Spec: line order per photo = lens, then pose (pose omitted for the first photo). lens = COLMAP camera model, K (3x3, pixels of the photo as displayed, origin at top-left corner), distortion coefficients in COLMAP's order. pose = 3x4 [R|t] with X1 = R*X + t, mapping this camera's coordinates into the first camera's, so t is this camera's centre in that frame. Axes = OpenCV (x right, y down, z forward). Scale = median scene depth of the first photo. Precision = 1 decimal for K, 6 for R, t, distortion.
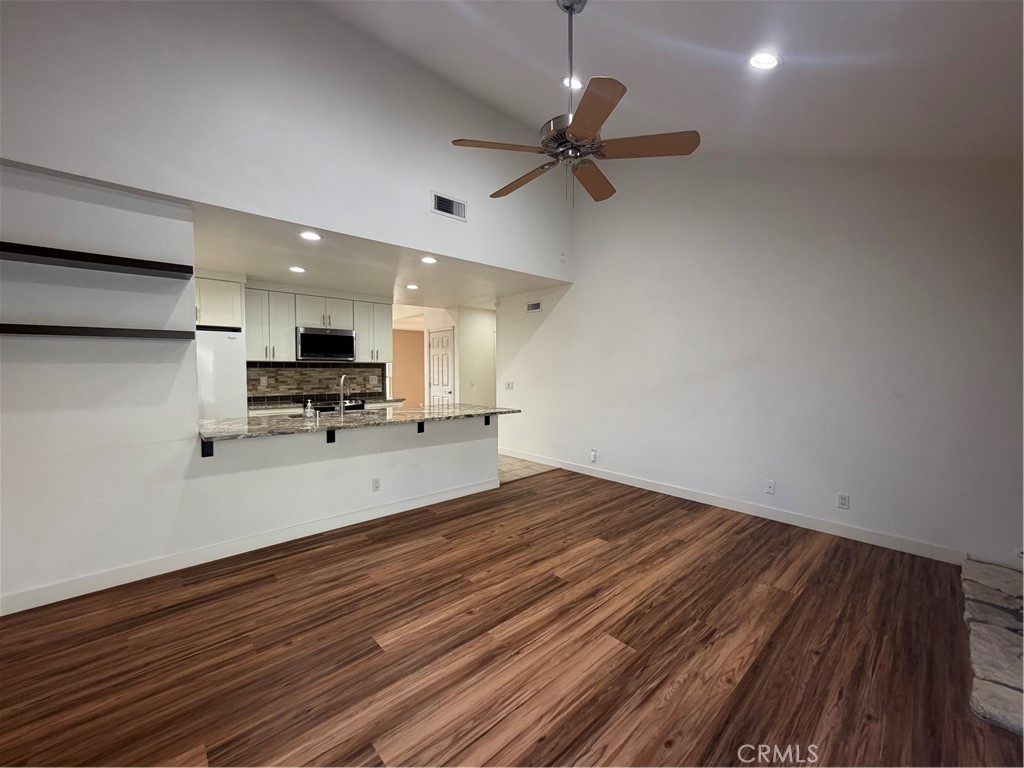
lens RADIAL K [[410.8, 0, 515.3], [0, 410.8, 384.7], [0, 0, 1]] dist [0.002768, -0.000458]
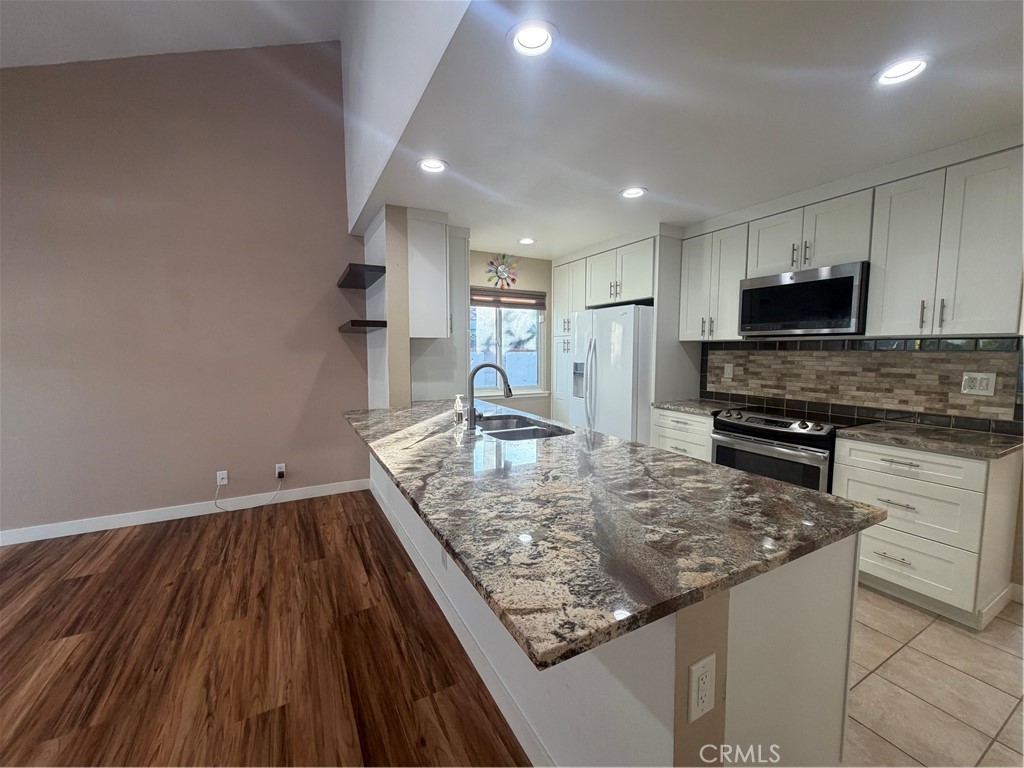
lens RADIAL K [[410.8, 0, 515.5], [0, 410.8, 383.6], [0, 0, 1]] dist [0.002768, -0.000458]
pose [[-0.233973, 0.077274, -0.969167, 0.113816], [-0.039372, 0.995266, 0.088860, -0.032222], [0.971445, 0.058949, -0.229823, 0.793144]]
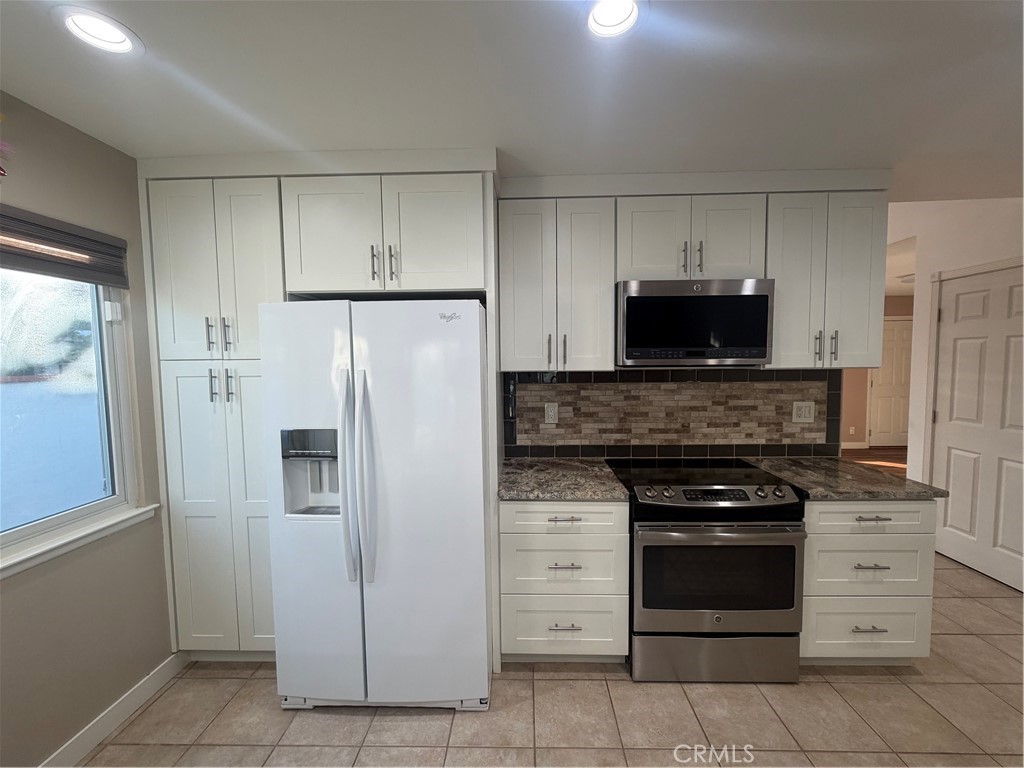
lens RADIAL K [[410.8, 0, 515.6], [0, 410.8, 384.0], [0, 0, 1]] dist [0.002768, -0.000458]
pose [[0.719772, 0.034742, -0.693341, -0.315661], [-0.014604, 0.999284, 0.034911, -0.054055], [0.694057, -0.015002, 0.719764, 0.625166]]
